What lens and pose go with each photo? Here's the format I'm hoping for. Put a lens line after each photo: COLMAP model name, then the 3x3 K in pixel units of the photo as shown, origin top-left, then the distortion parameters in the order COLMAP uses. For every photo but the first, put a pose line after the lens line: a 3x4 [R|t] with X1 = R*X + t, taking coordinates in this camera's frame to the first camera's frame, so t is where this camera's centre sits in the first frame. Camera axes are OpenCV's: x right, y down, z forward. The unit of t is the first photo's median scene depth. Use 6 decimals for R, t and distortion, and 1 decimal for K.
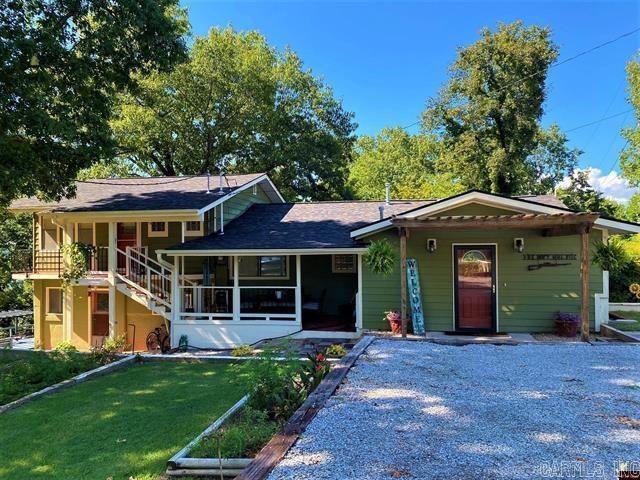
lens RADIAL K [[474.0, 0, 320.0], [0, 474.0, 240.0], [0, 0, 1]] dist [0.001657, -0.003692]
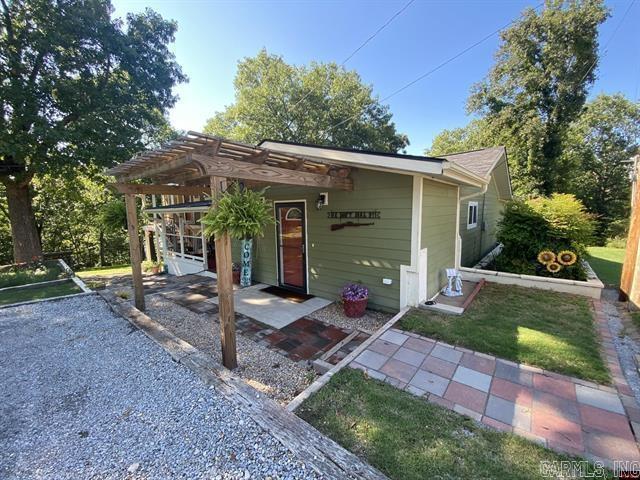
lens RADIAL K [[258.5, 0, 318.4], [0, 258.5, 240.2], [0, 0, 1]] dist [0.029012, -0.024971]
pose [[0.891707, 0.046147, -0.450255, 0.560947], [0.015135, 0.991192, 0.131562, 0.017193], [0.452361, -0.124129, 0.883154, 0.509666]]
